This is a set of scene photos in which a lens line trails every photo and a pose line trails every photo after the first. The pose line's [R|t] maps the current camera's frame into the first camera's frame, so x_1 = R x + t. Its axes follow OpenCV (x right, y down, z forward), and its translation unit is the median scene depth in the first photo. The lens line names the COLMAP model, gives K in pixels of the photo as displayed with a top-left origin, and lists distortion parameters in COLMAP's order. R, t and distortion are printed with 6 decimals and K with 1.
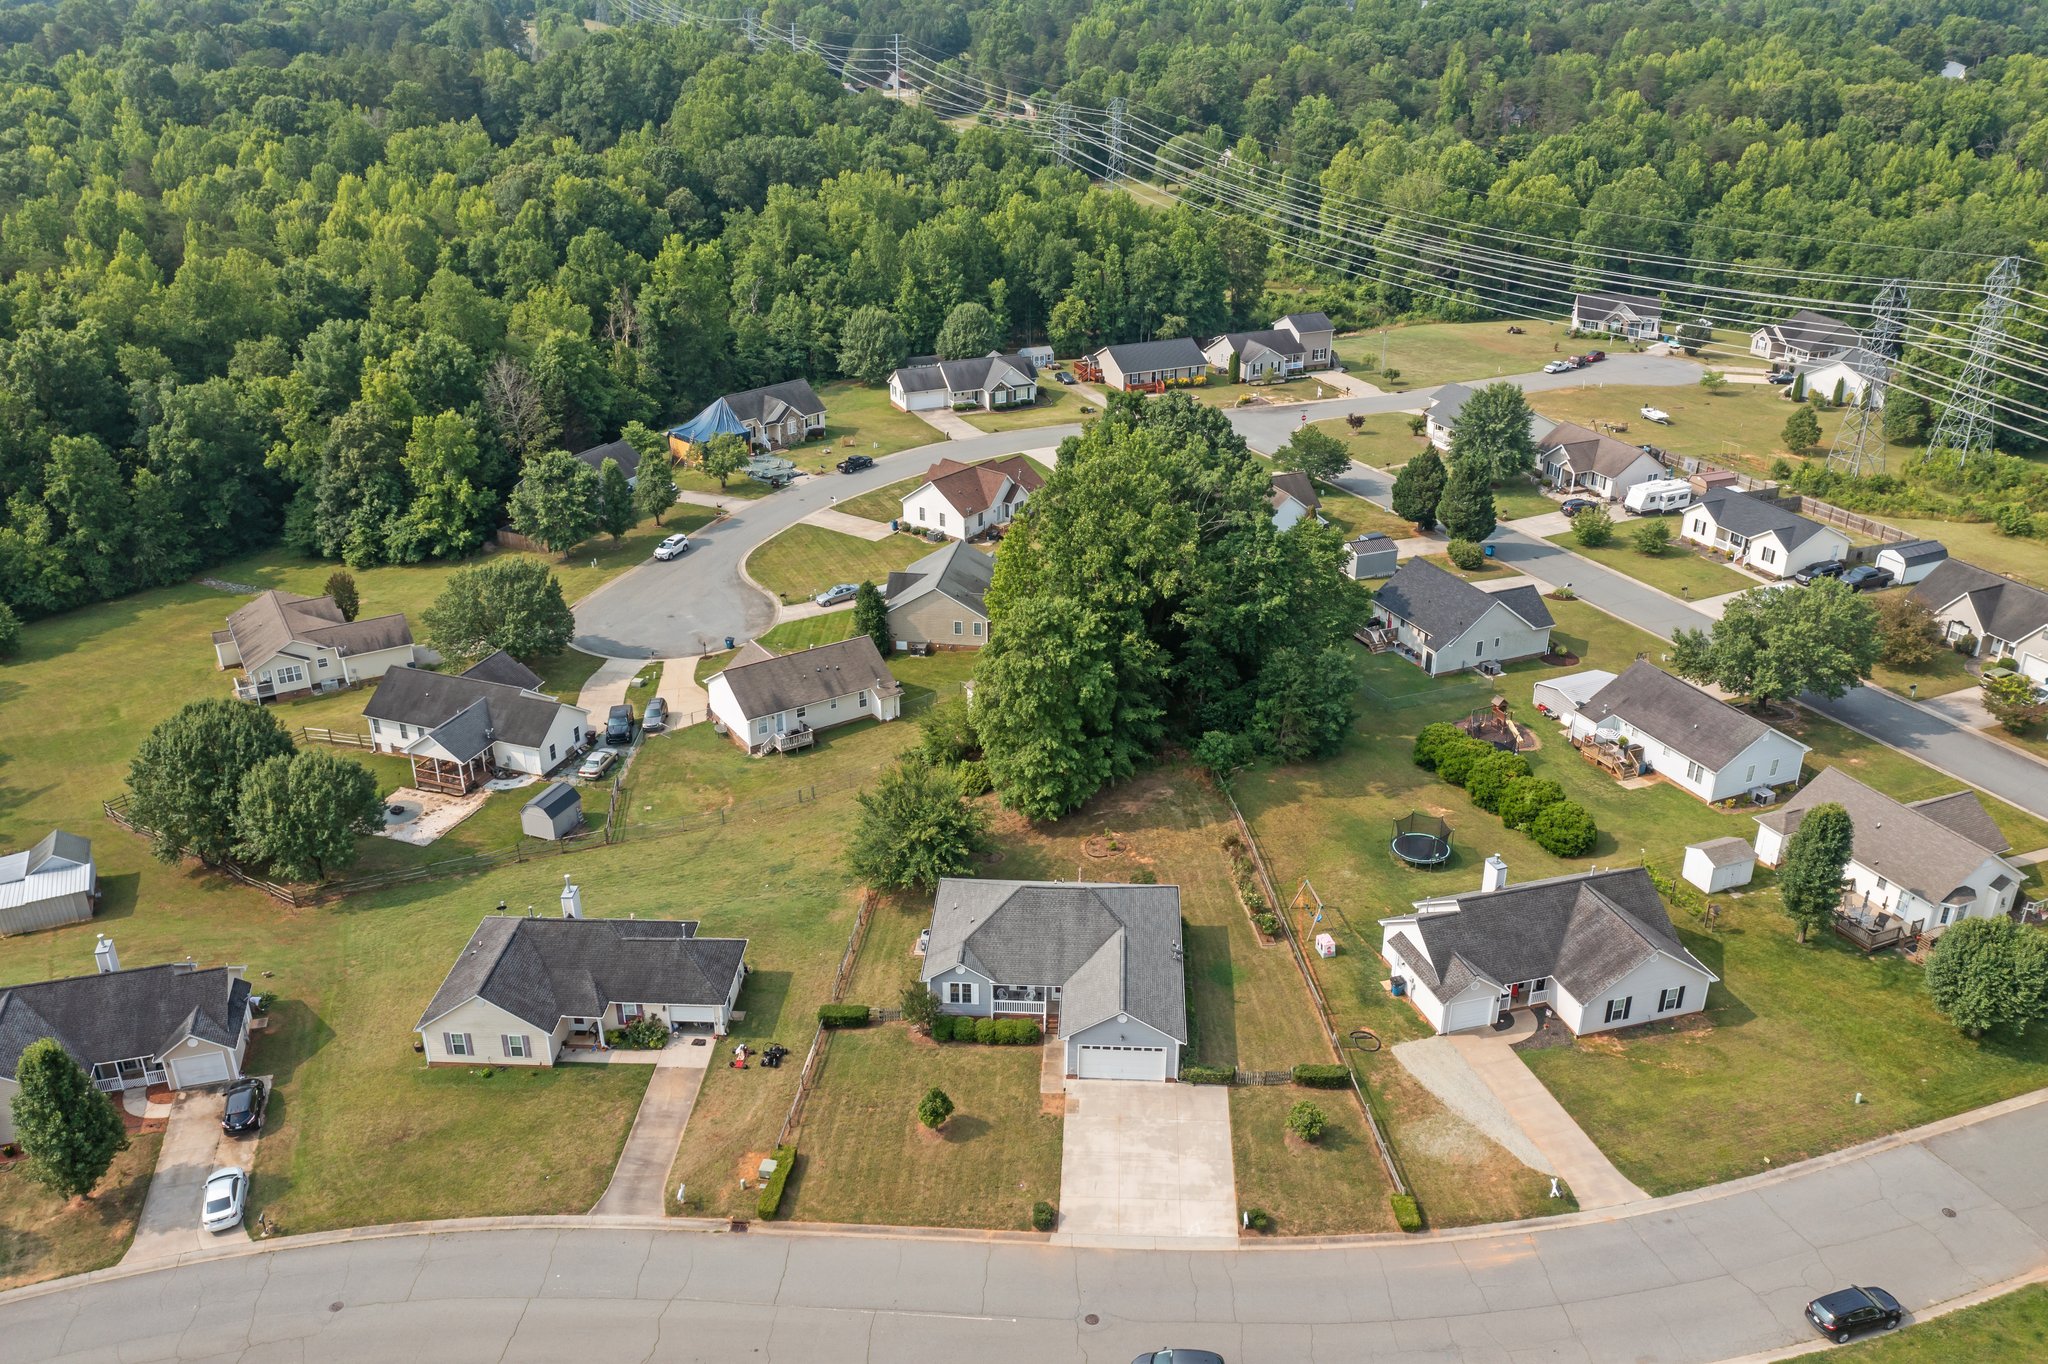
lens RADIAL K [[1615.9, 0, 1023.7], [0, 1615.9, 672.3], [0, 0, 1]] dist [-0.010410, 0.007829]
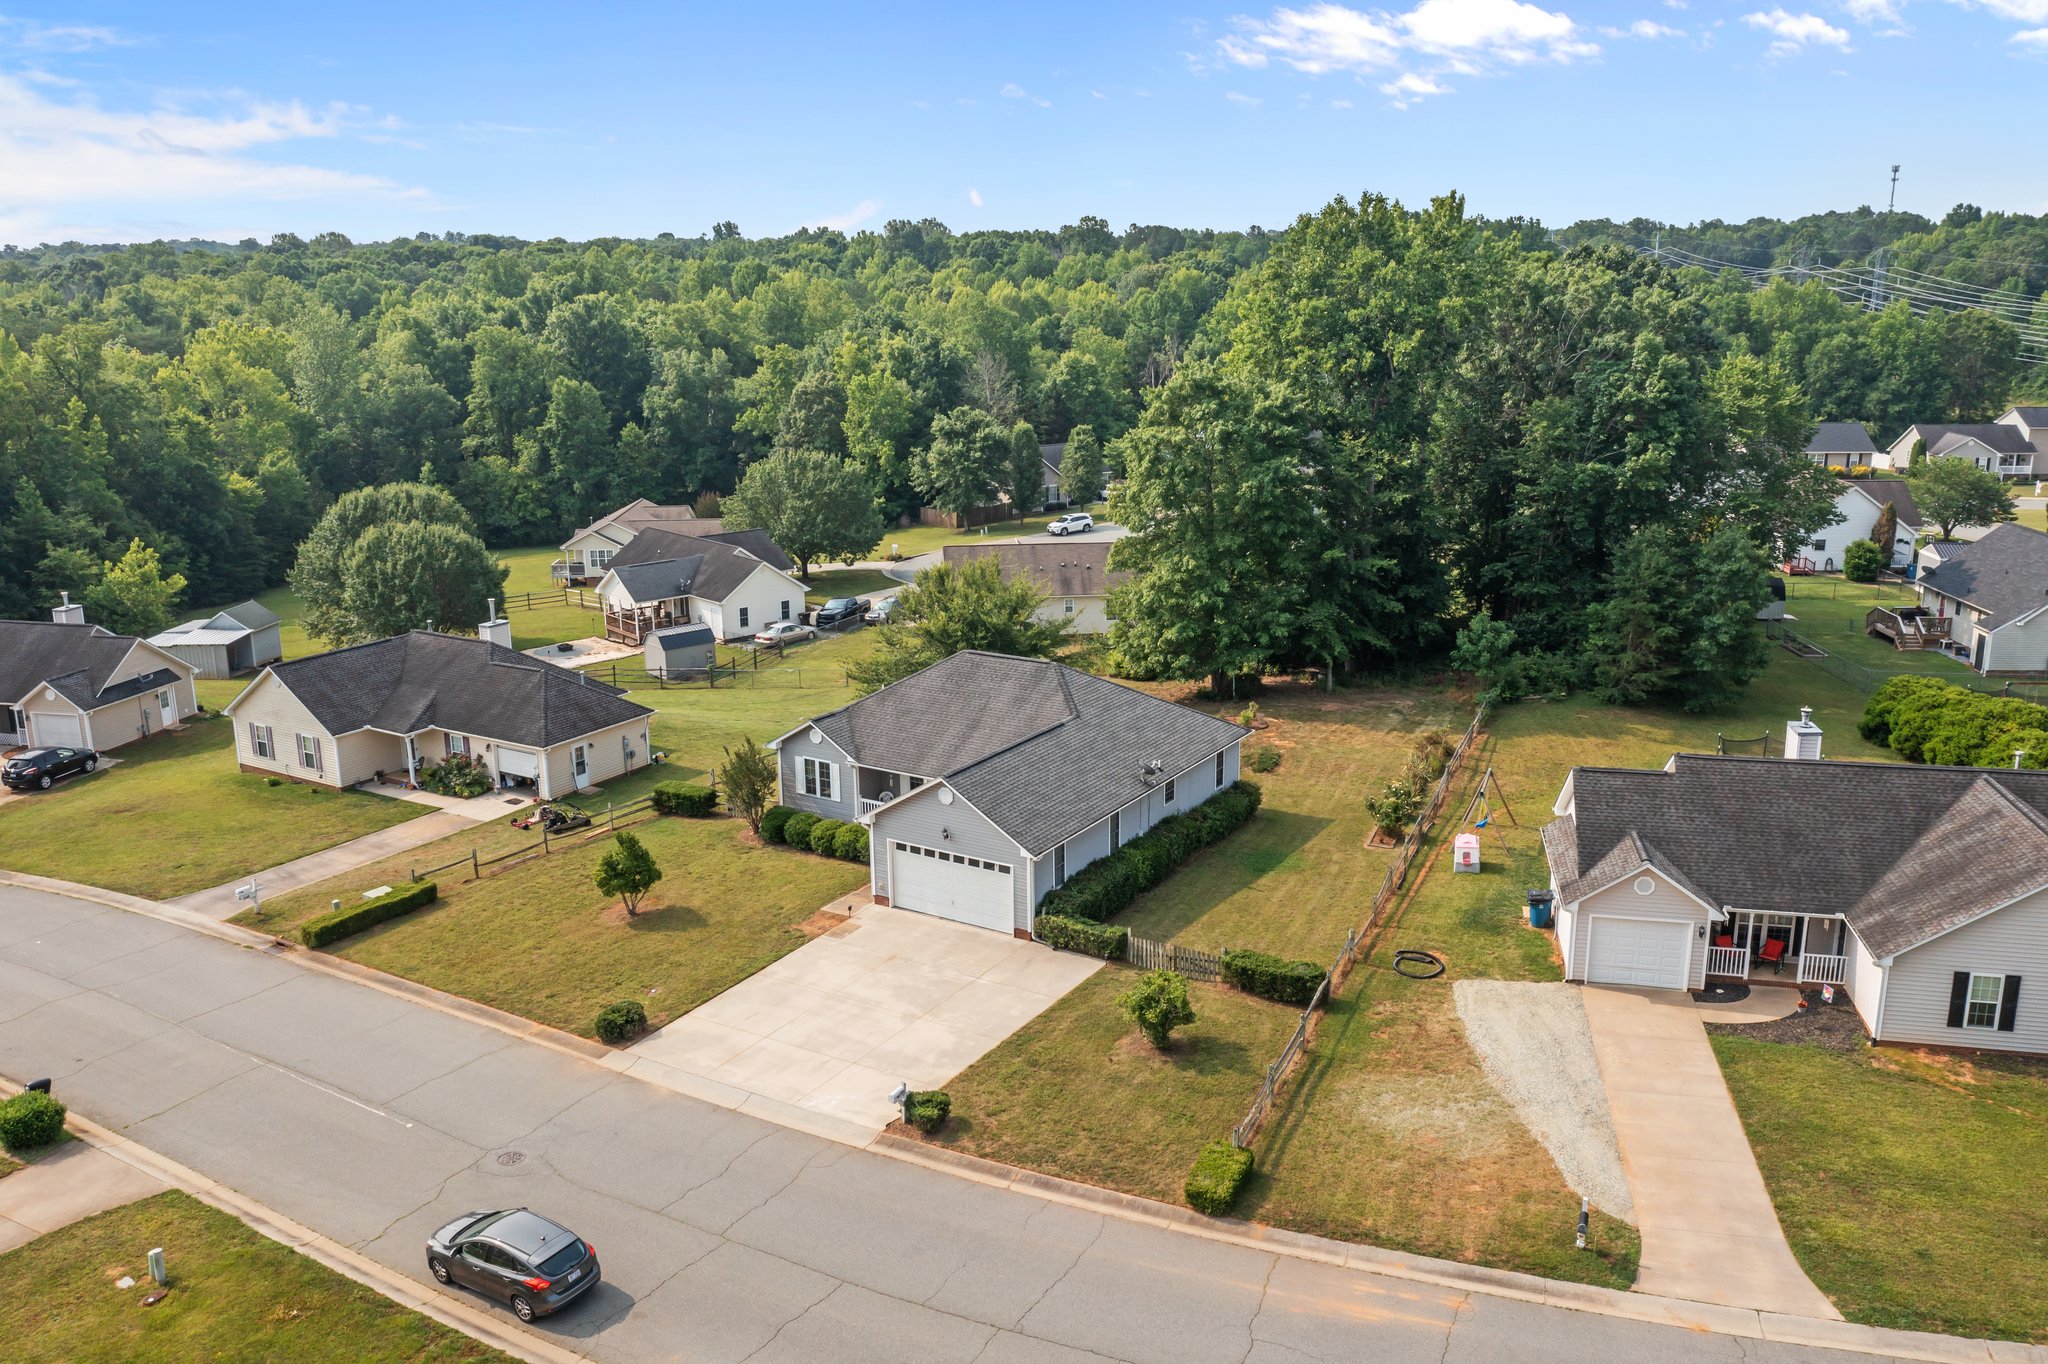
lens RADIAL K [[1615.9, 0, 1023.7], [0, 1615.9, 672.3], [0, 0, 1]] dist [-0.010410, 0.007829]
pose [[0.876595, 0.108579, -0.468821, 0.225701], [-0.192629, 0.971930, -0.135076, 0.156481], [0.440995, 0.208715, 0.872904, 0.319262]]
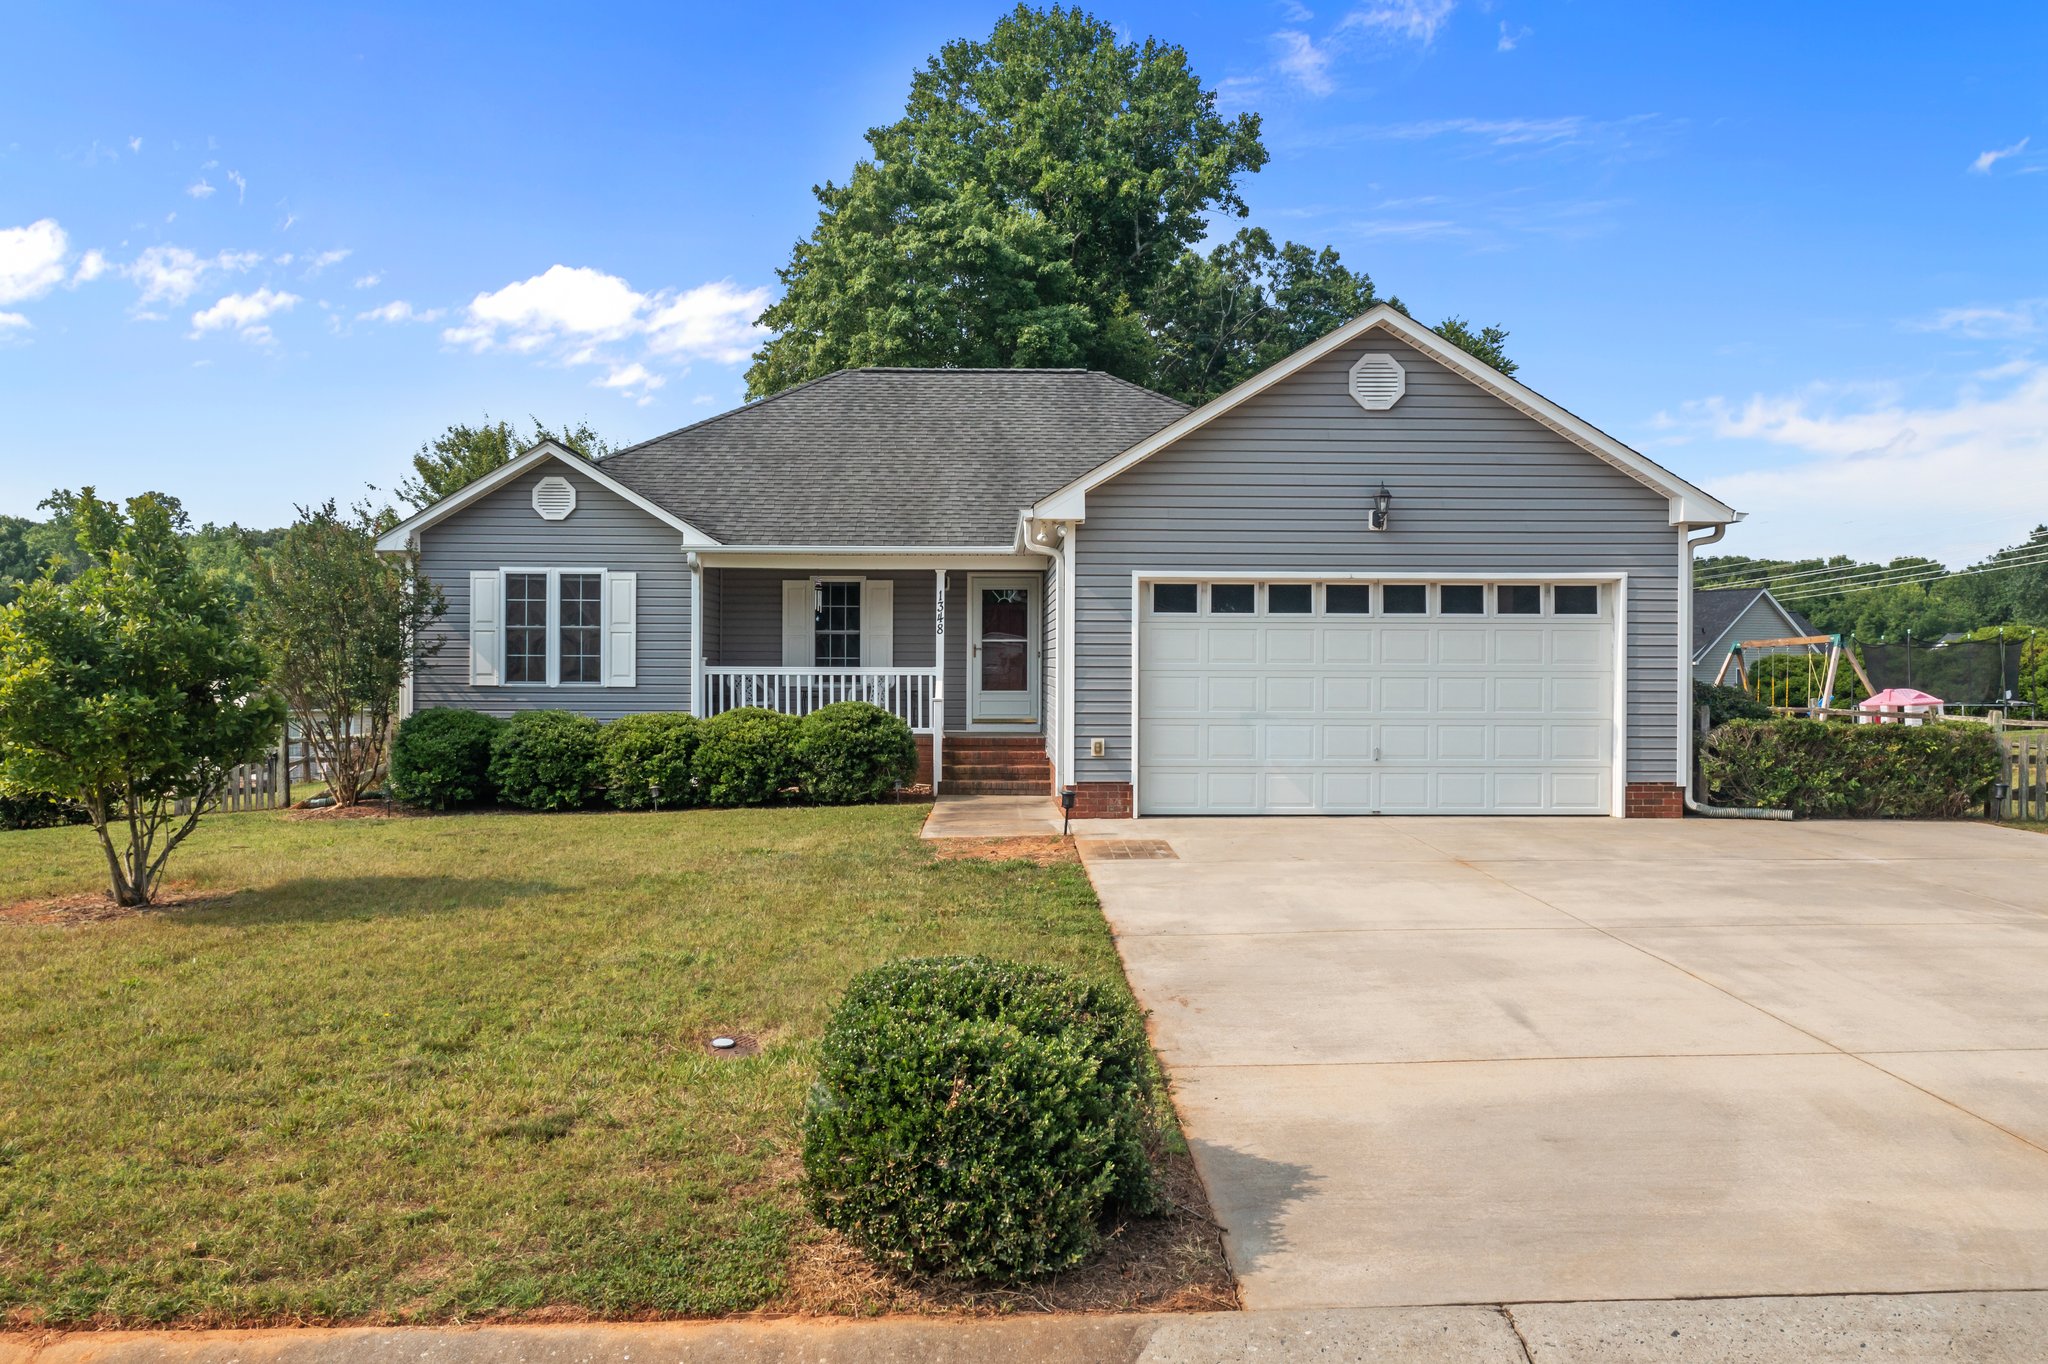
lens RADIAL K [[1628.2, 0, 1024.0], [0, 1628.2, 682.0], [0, 0, 1]] dist [-0.006213, 0.005112]
pose [[0.996881, 0.005033, 0.078759, 0.005022], [0.027901, 0.911039, -0.411374, 0.203884], [-0.073822, 0.412288, 0.908058, 0.546377]]
